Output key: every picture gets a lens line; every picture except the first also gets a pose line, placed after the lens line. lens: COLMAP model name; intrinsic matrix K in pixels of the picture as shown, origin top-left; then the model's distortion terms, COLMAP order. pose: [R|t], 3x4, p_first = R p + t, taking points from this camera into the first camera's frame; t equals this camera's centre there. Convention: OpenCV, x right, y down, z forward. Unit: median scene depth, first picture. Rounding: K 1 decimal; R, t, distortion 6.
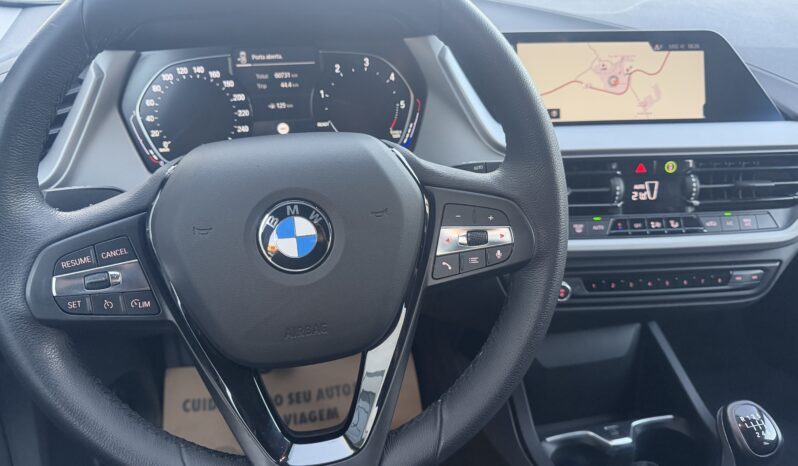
lens RADIAL K [[583.7, 0, 429.6], [0, 583.7, 233.8], [0, 0, 1]] dist [0.100630, -0.193695]
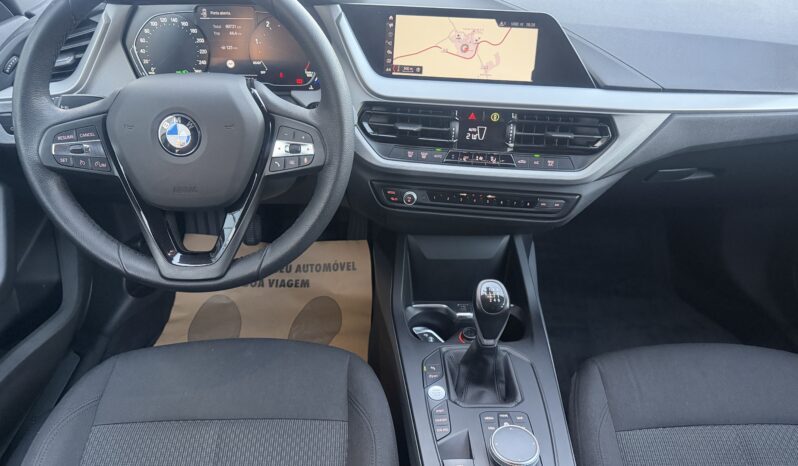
lens RADIAL K [[555.1, 0, 399.0], [0, 555.1, 233.0], [0, 0, 1]] dist [0.111517, -0.155999]
pose [[0.981370, 0.122905, -0.147675, 0.414686], [-0.102176, 0.984781, 0.140594, -0.007354], [0.162707, -0.122886, 0.978992, -0.344379]]
